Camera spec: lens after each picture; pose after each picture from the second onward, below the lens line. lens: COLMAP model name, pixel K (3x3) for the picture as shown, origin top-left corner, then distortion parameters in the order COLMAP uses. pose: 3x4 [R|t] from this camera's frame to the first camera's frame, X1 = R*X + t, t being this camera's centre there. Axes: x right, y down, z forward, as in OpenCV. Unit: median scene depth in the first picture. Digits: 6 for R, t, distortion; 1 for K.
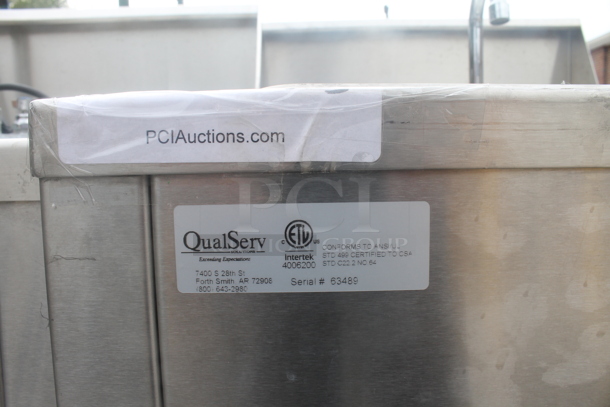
lens RADIAL K [[521.6, 0, 303.5], [0, 521.6, 201.7], [0, 0, 1]] dist [-0.167756, 0.133465]
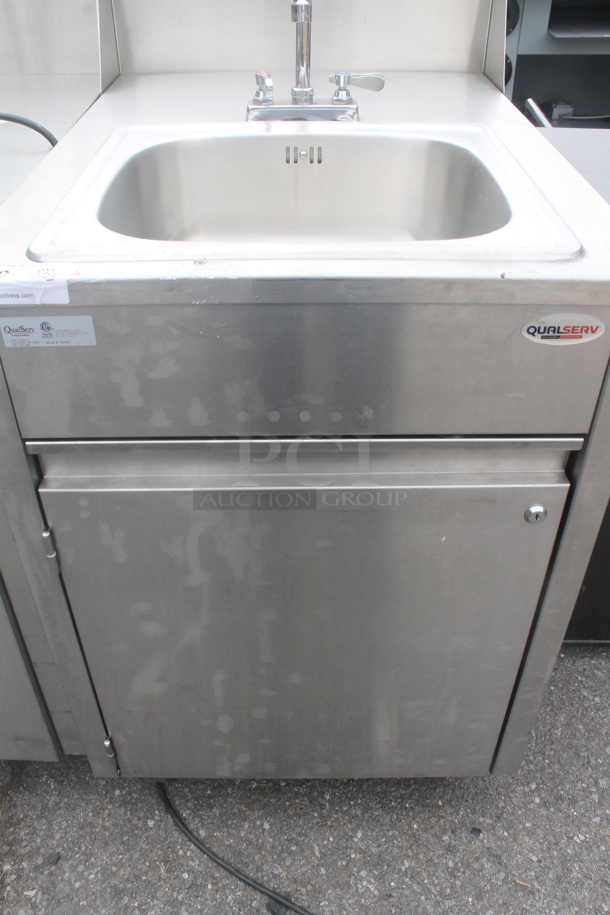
lens RADIAL K [[782.4, 0, 302.3], [0, 782.4, 462.4], [0, 0, 1]] dist [-0.167756, 0.133465]
pose [[0.999511, -0.001707, 0.031233, 1.187899], [-0.015338, 0.843474, 0.536951, -1.486504], [-0.027261, -0.537167, 0.843035, -2.739875]]
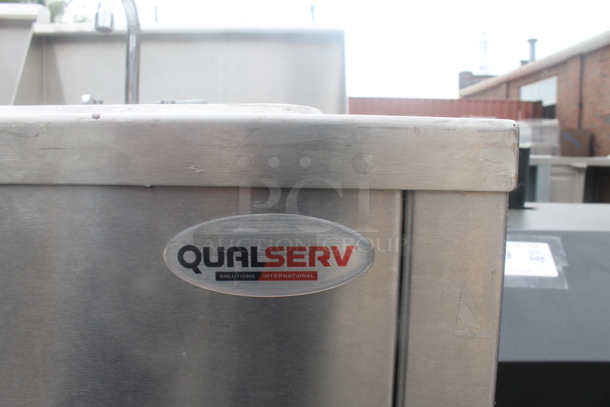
lens RADIAL K [[521.6, 0, 304.8], [0, 521.6, 204.9], [0, 0, 1]] dist [-0.167756, 0.133465]
pose [[0.999384, 0.035100, -0.000224, 2.742822], [-0.035095, 0.999075, -0.024833, -0.044195], [-0.000647, 0.024825, 0.999692, -0.181523]]
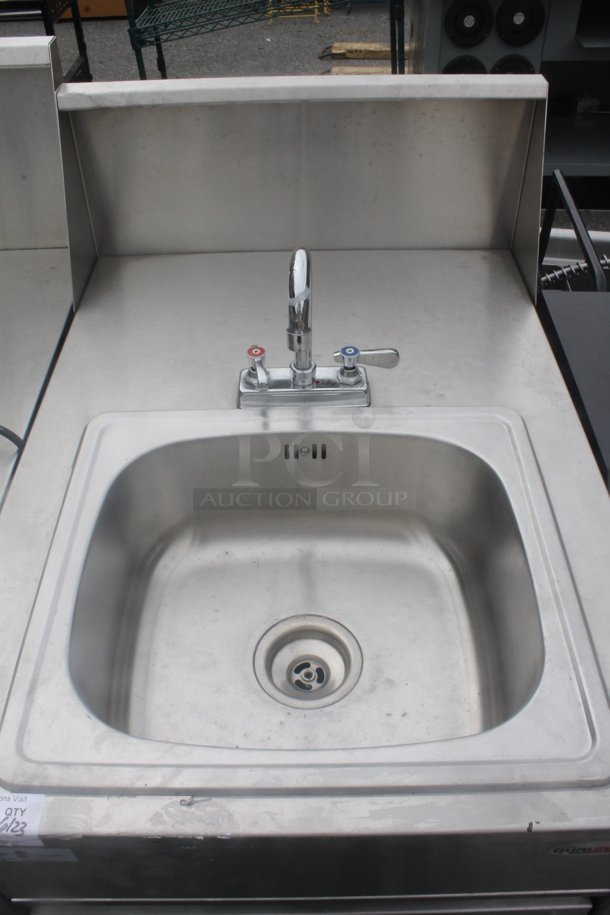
lens RADIAL K [[782.4, 0, 300.3], [0, 782.4, 458.6], [0, 0, 1]] dist [-0.167756, 0.133465]
pose [[0.999763, -0.016187, 0.014550, 1.276005], [0.003734, 0.786153, 0.618021, -3.527875], [-0.021442, -0.617820, 0.786027, -0.636584]]
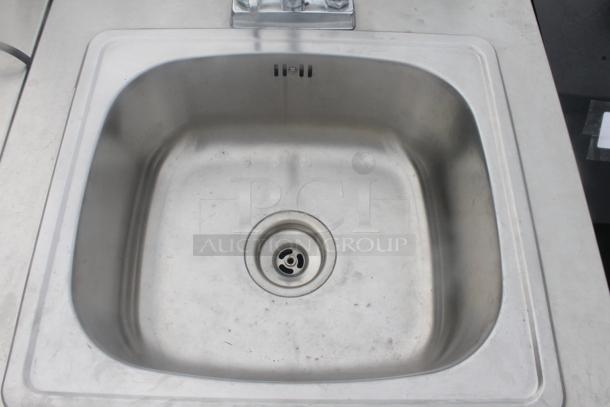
lens RADIAL K [[521.6, 0, 304.7], [0, 521.6, 203.2], [0, 0, 1]] dist [-0.167756, 0.133465]
pose [[0.999172, 0.004589, 0.040415, 1.324046], [-0.036783, 0.526082, 0.849638, -3.007881], [-0.017363, -0.850421, 0.525816, 0.721461]]
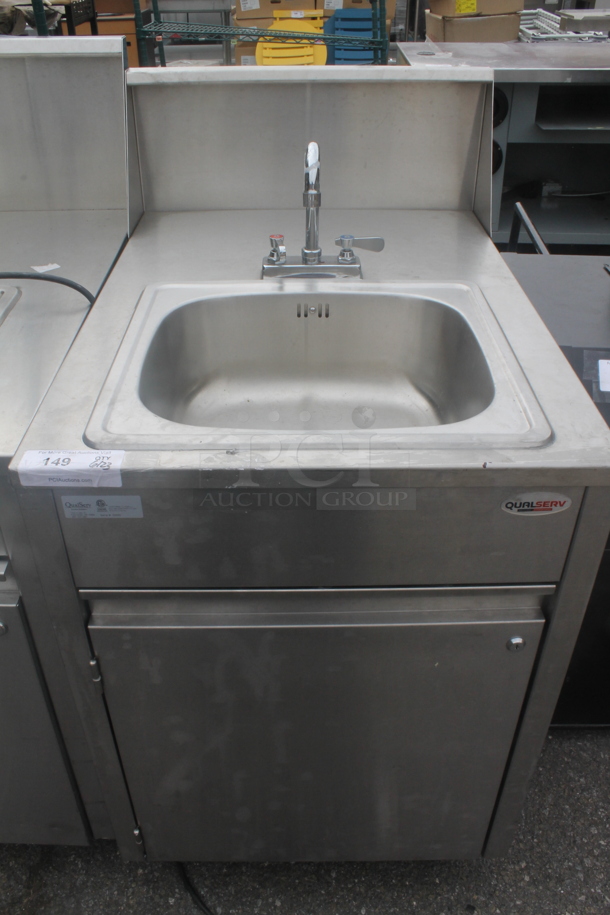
lens RADIAL K [[782.4, 0, 299.5], [0, 782.4, 461.9], [0, 0, 1]] dist [-0.167756, 0.133465]
pose [[0.999552, -0.001714, 0.029896, 1.064992], [-0.013211, 0.870707, 0.491625, -2.501829], [-0.026873, -0.491800, 0.870293, -3.031215]]
